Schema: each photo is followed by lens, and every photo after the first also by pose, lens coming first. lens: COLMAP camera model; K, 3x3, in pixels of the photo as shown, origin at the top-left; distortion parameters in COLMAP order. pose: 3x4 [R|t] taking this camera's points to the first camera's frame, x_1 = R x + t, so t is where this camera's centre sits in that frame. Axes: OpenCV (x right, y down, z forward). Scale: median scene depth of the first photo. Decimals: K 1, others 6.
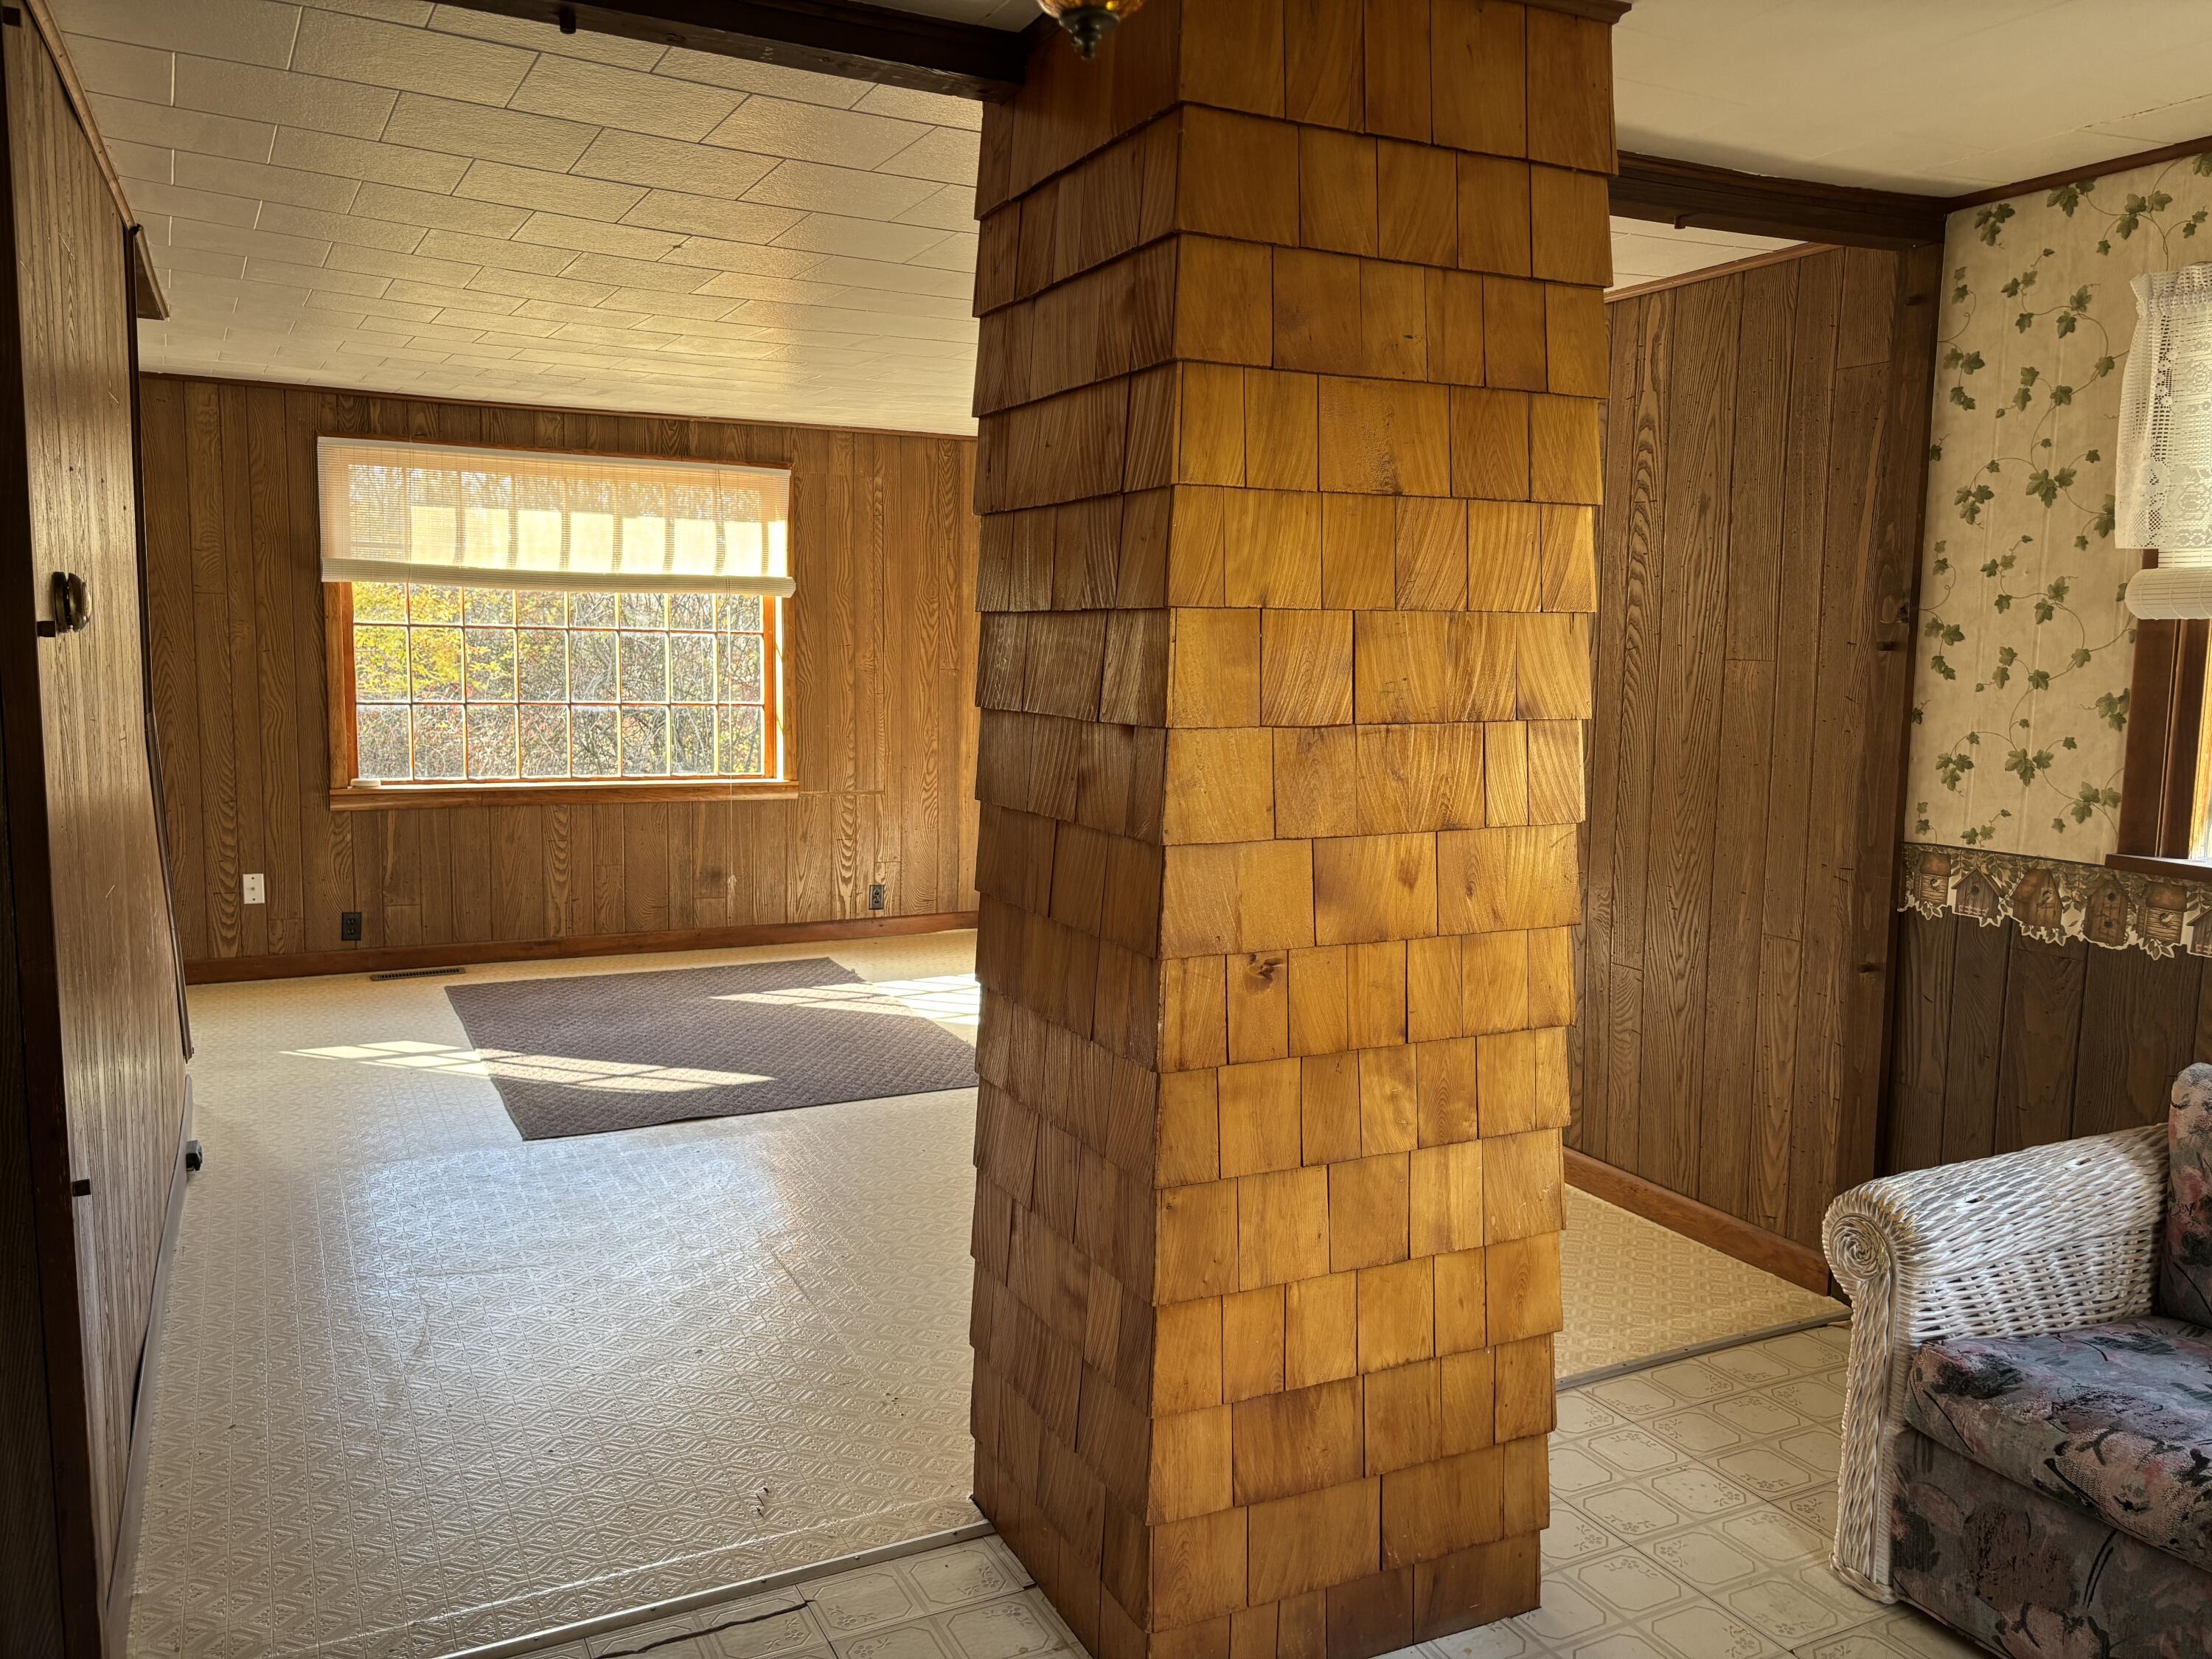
lens RADIAL K [[1660.9, 0, 1104.2], [0, 1660.9, 825.6], [0, 0, 1]] dist [0.039930, -0.039189]
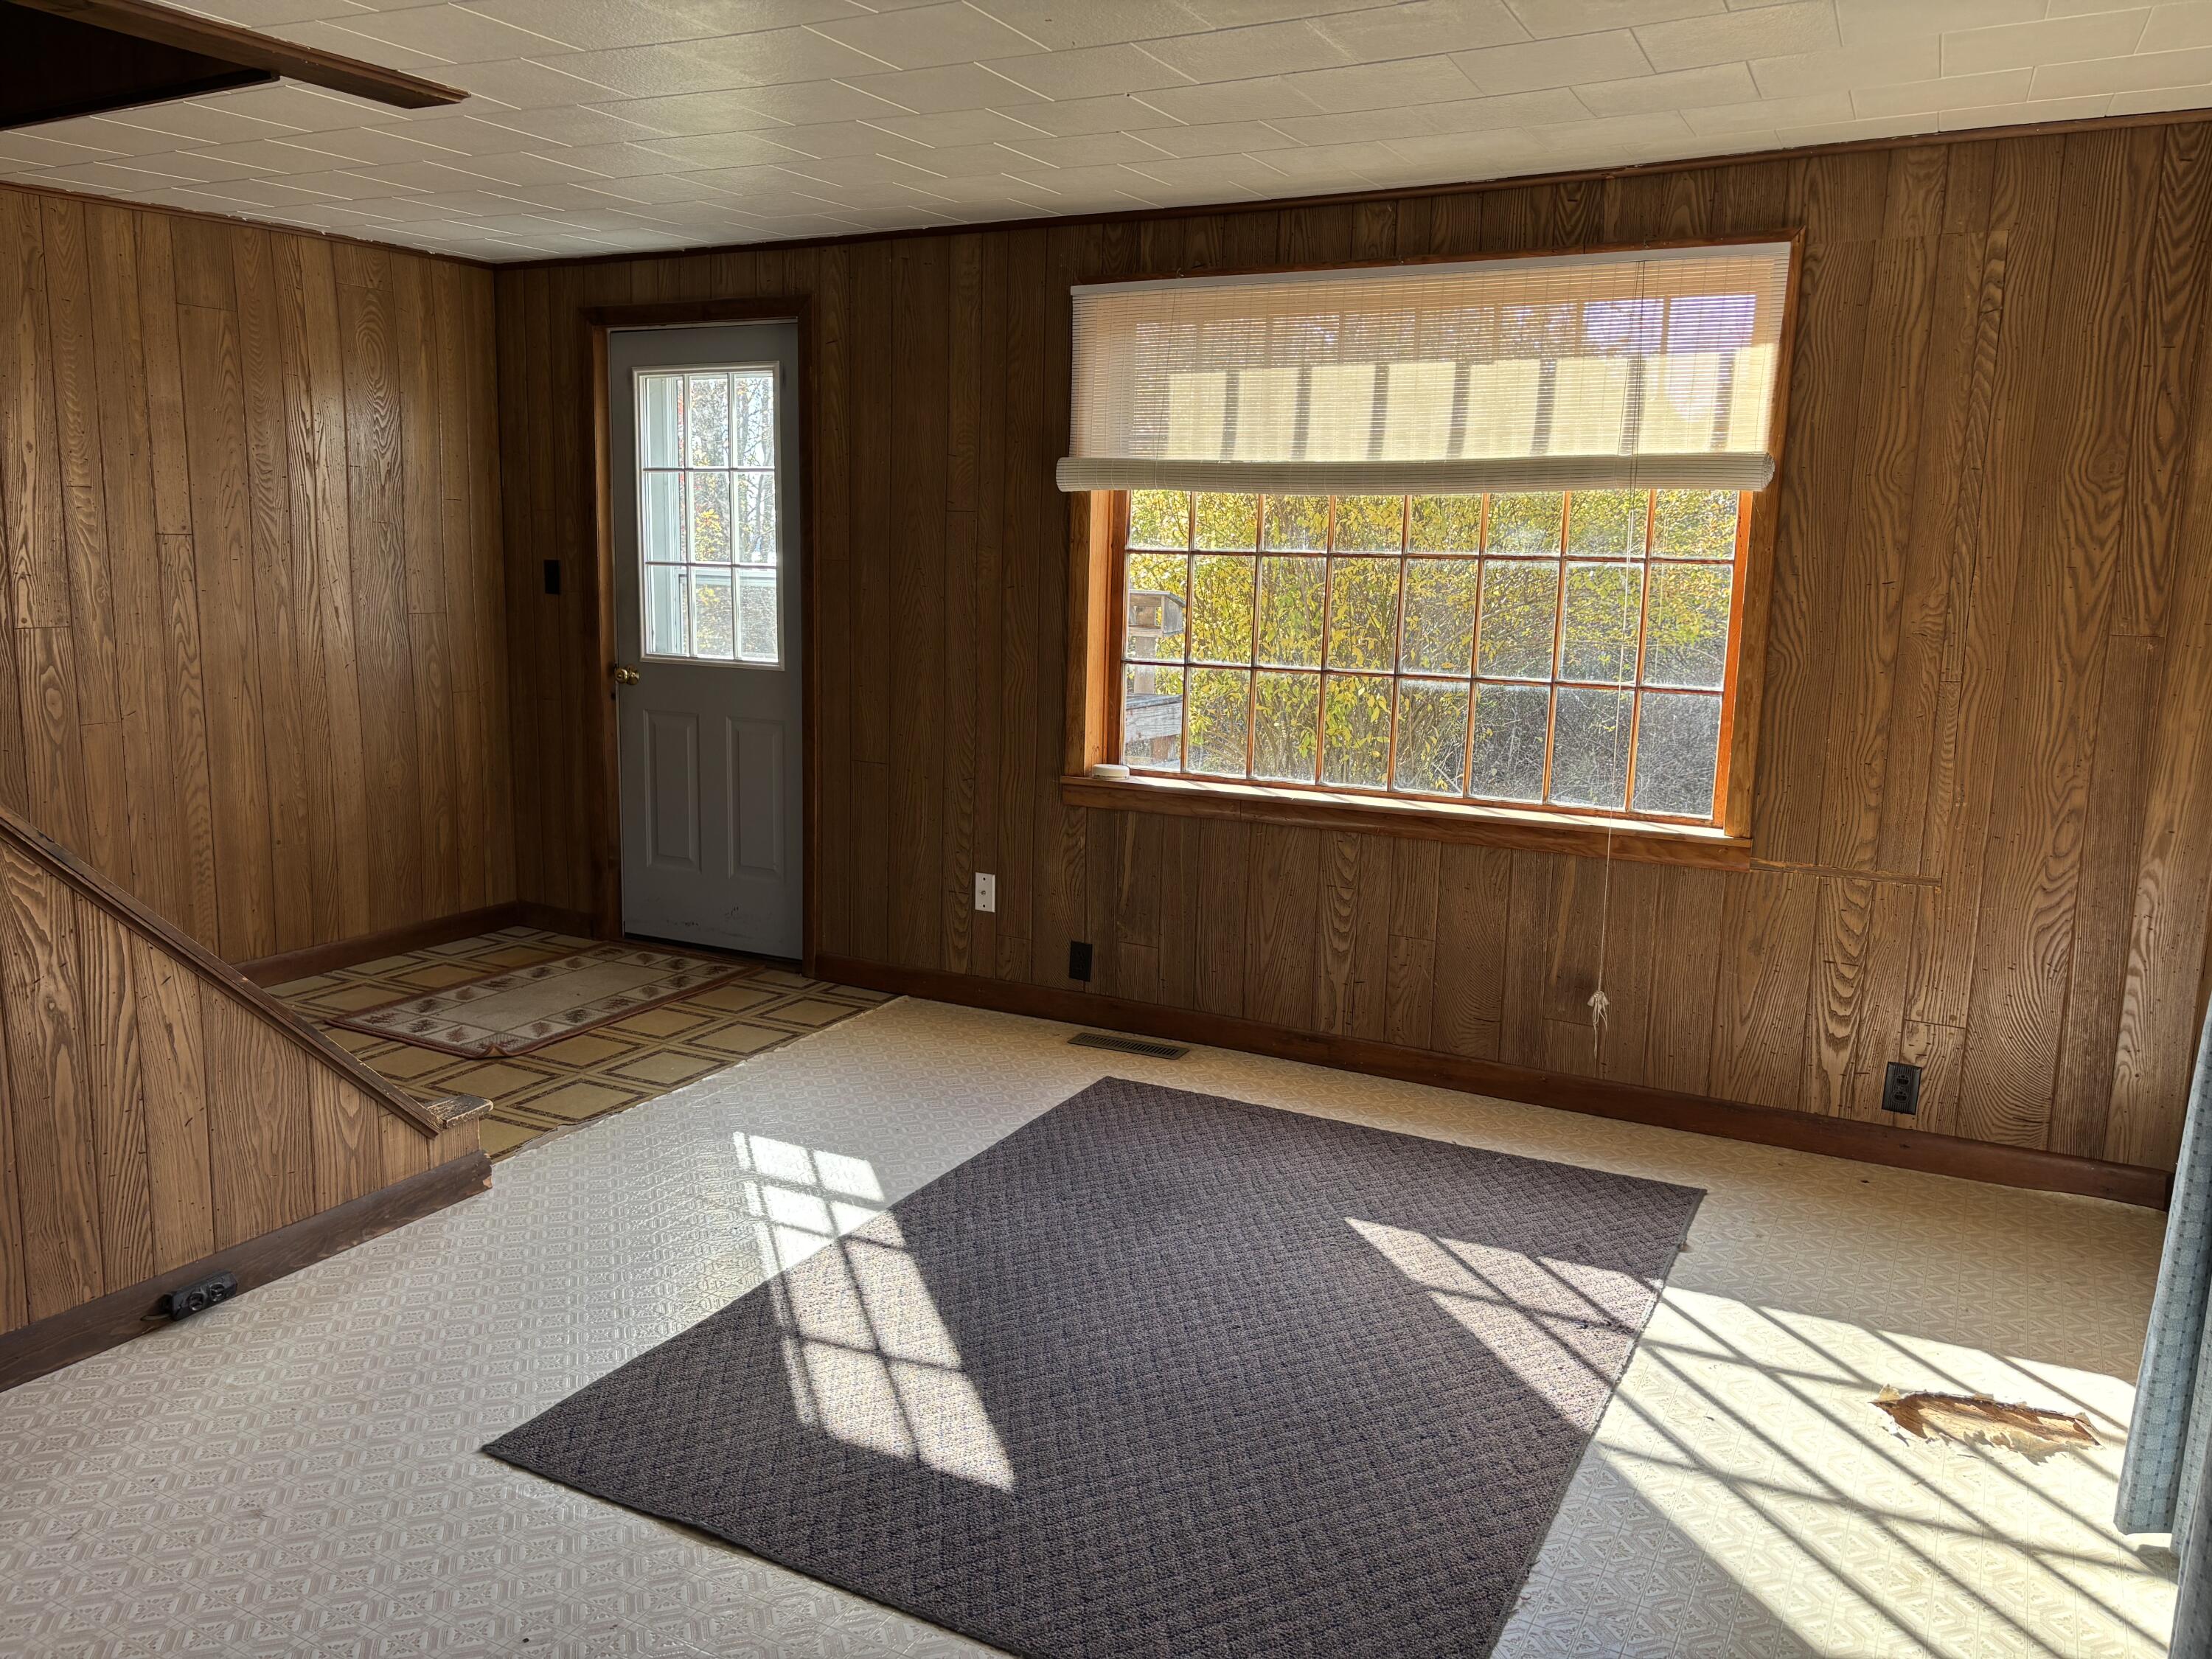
lens RADIAL K [[1660.9, 0, 1112.0], [0, 1660.9, 815.2], [0, 0, 1]] dist [0.039930, -0.039189]
pose [[0.571823, 0.121210, -0.811373, 0.134258], [-0.096692, 0.992089, 0.080062, -0.059333], [0.814659, 0.032672, 0.579019, 0.543532]]
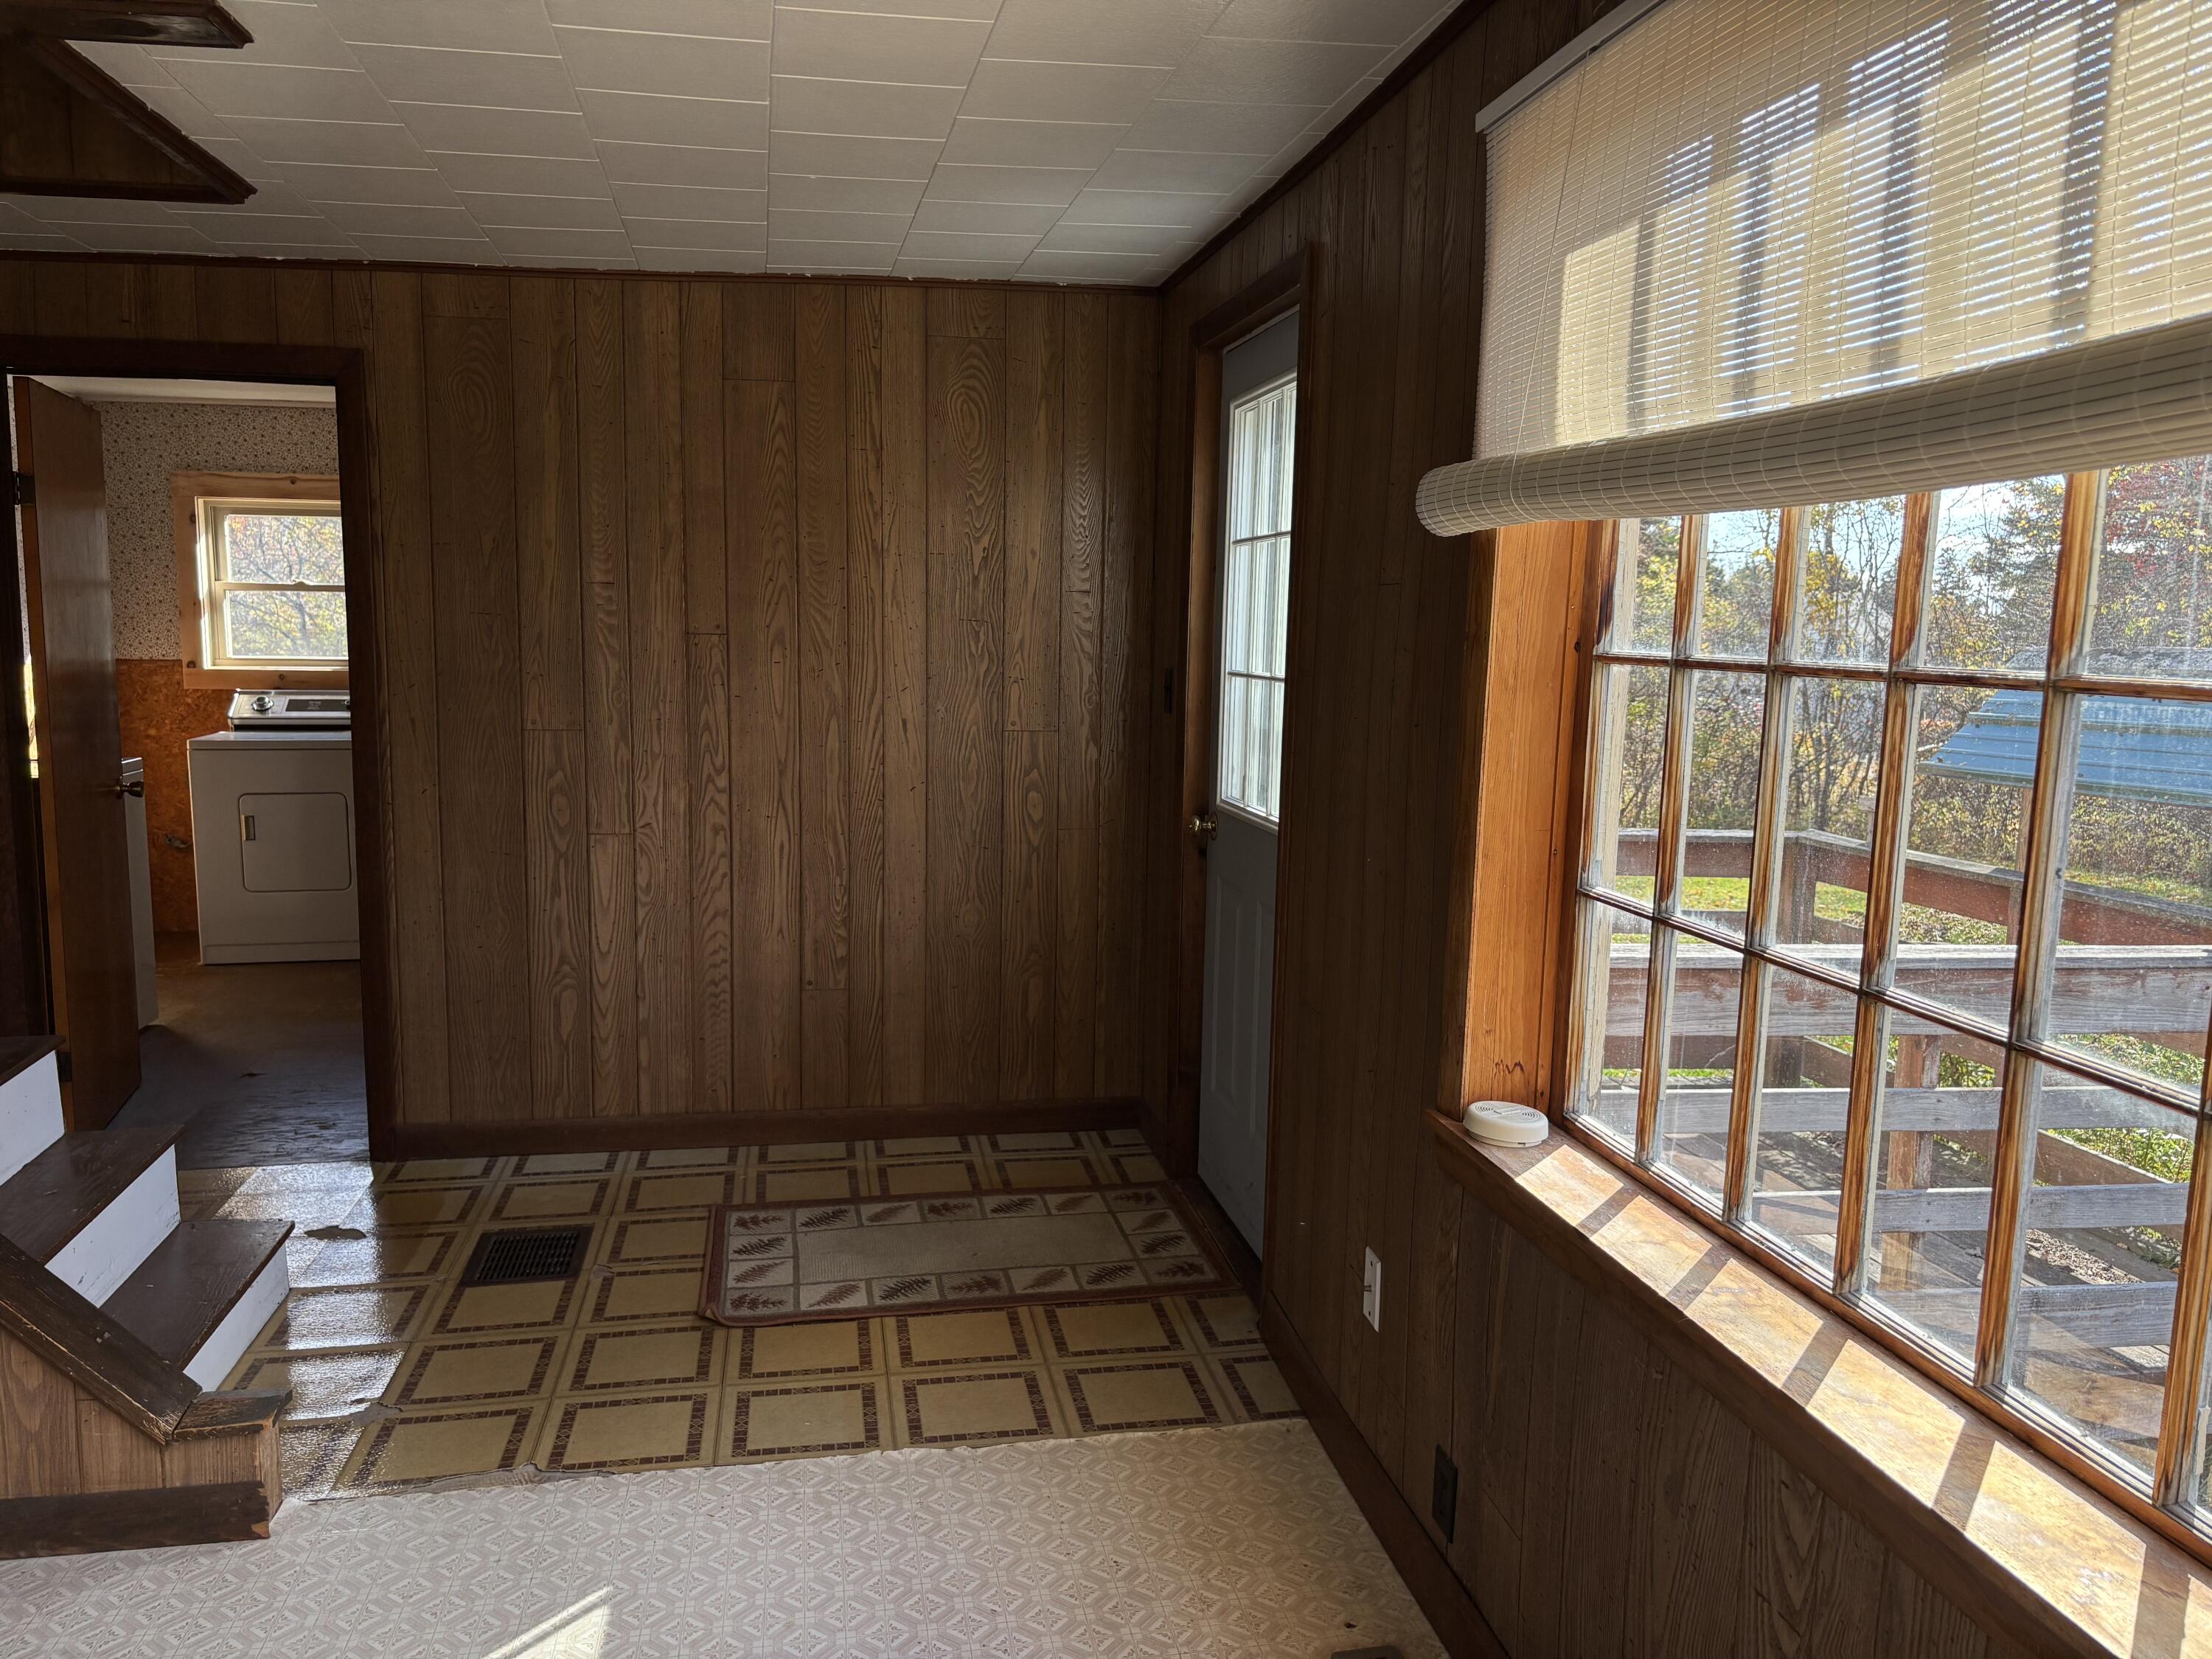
lens RADIAL K [[1660.9, 0, 1113.3], [0, 1660.9, 847.3], [0, 0, 1]] dist [0.039930, -0.039189]
pose [[-0.290200, 0.104304, -0.951265, -0.101183], [-0.127335, 0.980994, 0.146410, -0.113159], [0.948456, 0.163618, -0.271403, 0.947154]]
